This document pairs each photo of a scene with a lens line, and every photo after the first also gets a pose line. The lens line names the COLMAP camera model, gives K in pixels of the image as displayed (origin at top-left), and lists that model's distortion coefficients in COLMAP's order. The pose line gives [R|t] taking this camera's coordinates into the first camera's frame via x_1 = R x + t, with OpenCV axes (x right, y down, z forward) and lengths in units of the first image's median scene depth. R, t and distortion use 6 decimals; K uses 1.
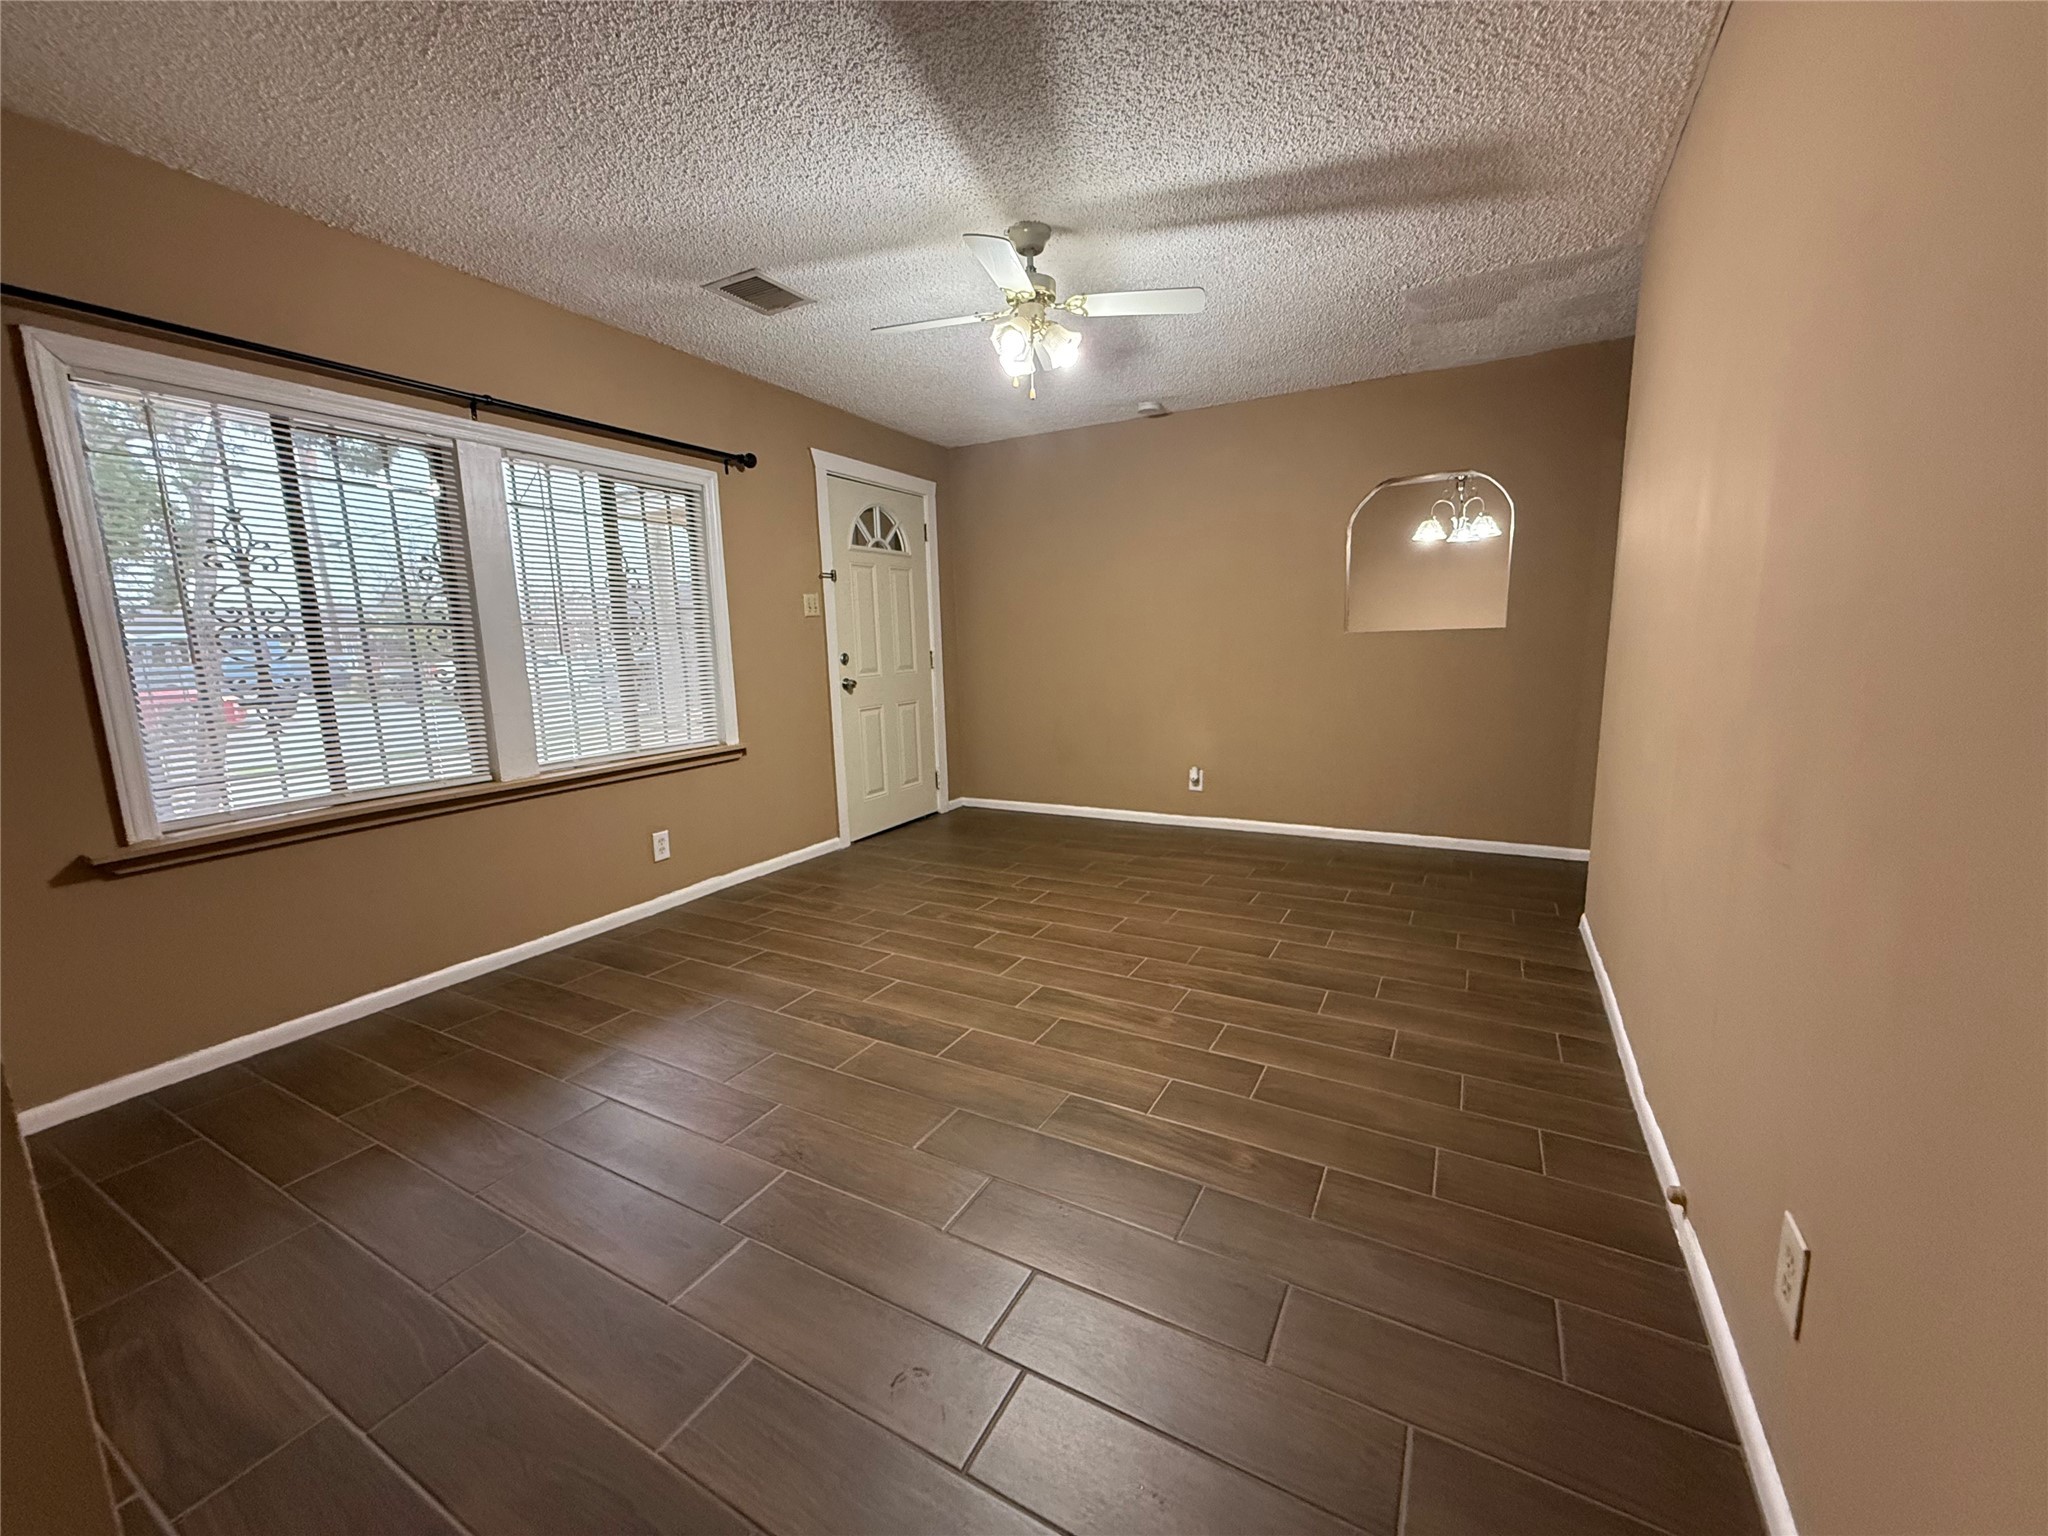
lens RADIAL K [[814.9, 0, 1023.8], [0, 814.9, 776.0], [0, 0, 1]] dist [0.003225, -0.000418]
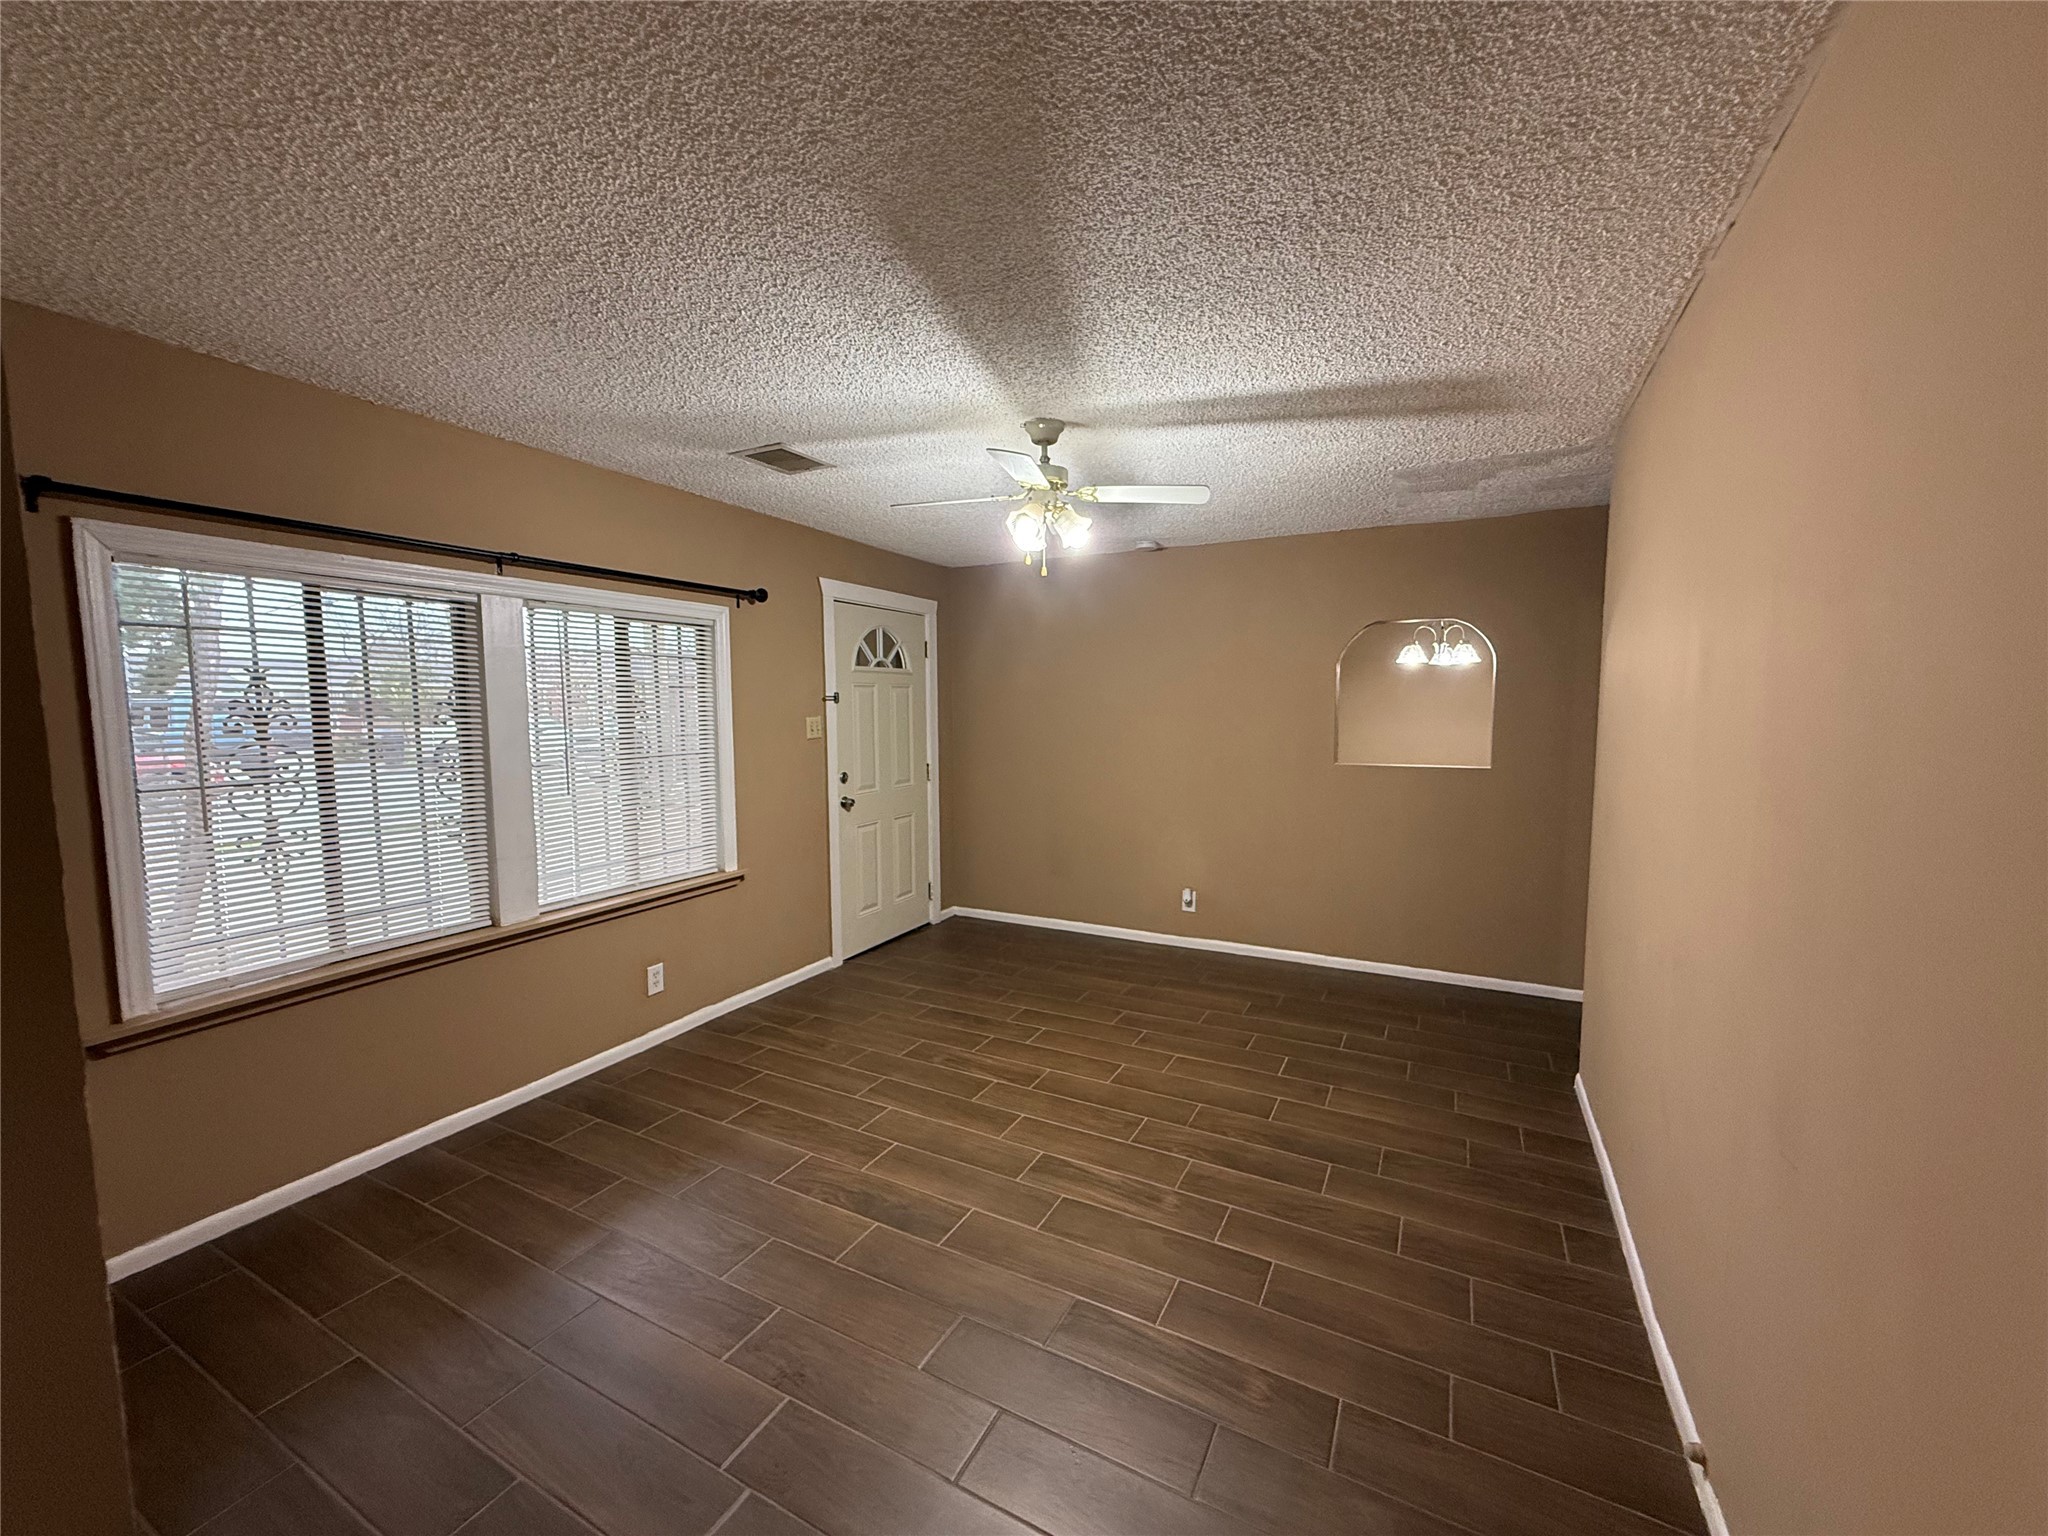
lens RADIAL K [[814.9, 0, 1021.3], [0, 814.9, 768.7], [0, 0, 1]] dist [0.003225, -0.000418]
pose [[0.999594, 0.020354, 0.019929, -0.033089], [-0.018758, 0.996834, -0.077269, -0.131323], [-0.021439, 0.076863, 0.996811, -0.020824]]
